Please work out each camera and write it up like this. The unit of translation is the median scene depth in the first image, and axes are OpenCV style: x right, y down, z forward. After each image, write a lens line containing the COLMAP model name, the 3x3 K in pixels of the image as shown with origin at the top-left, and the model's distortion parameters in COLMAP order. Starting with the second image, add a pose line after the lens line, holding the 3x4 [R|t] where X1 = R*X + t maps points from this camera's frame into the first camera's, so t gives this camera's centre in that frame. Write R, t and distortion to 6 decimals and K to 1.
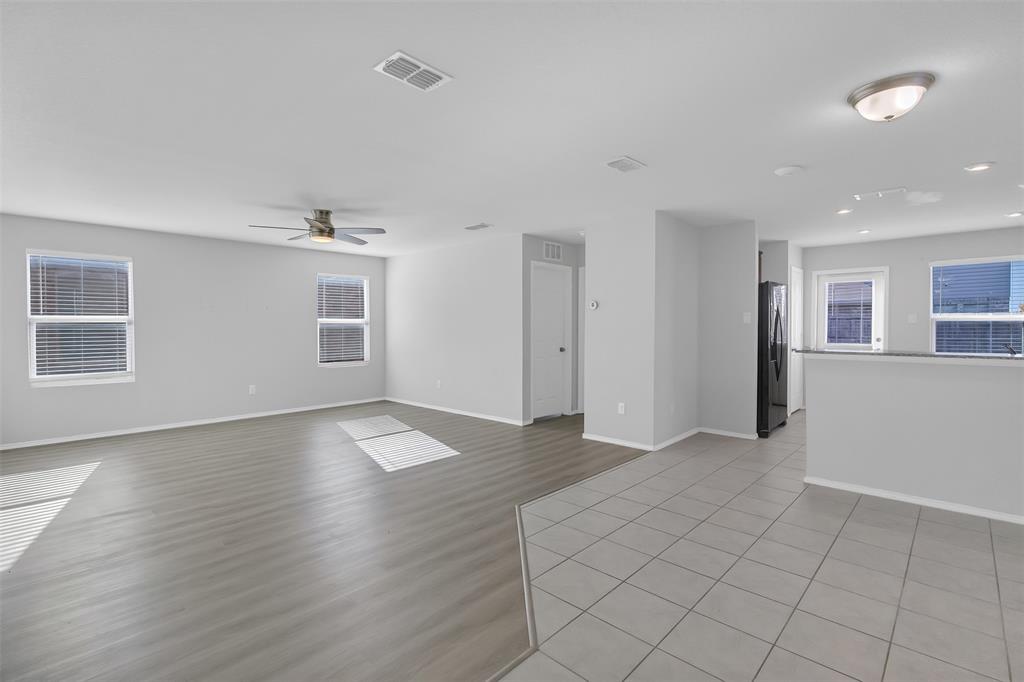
lens RADIAL K [[474.9, 0, 495.1], [0, 474.9, 341.6], [0, 0, 1]] dist [-0.006217, -0.001635]
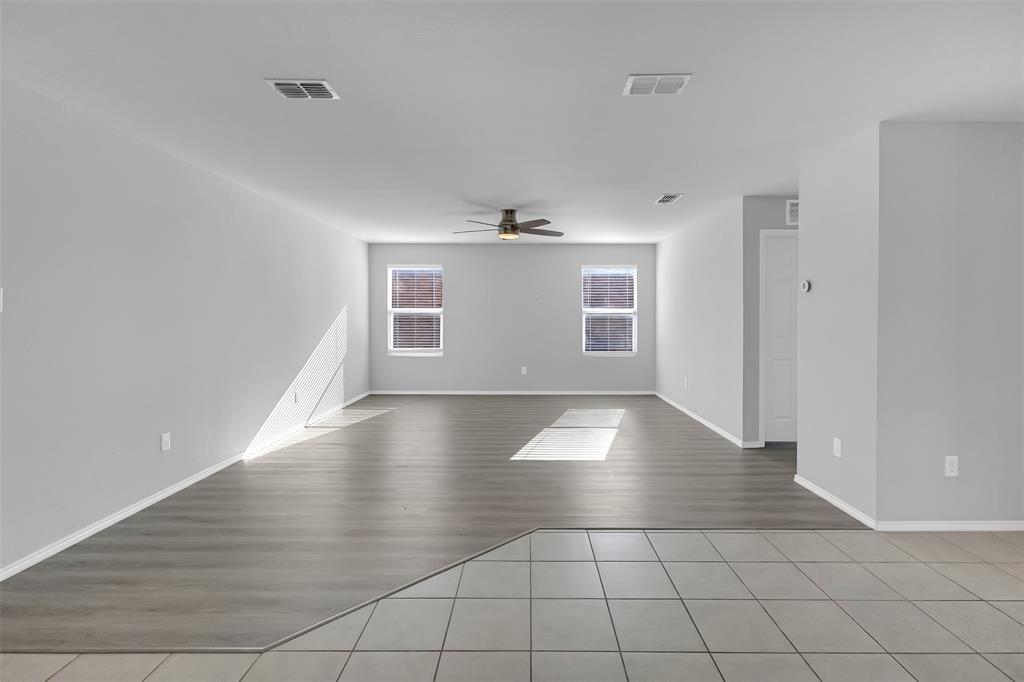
lens RADIAL K [[474.9, 0, 536.2], [0, 474.9, 326.2], [0, 0, 1]] dist [-0.006217, -0.001635]
pose [[0.695544, 0.019193, -0.718227, 0.370607], [-0.027586, 0.999619, -0.000002, -0.008556], [0.717954, 0.019815, 0.695809, 0.228233]]
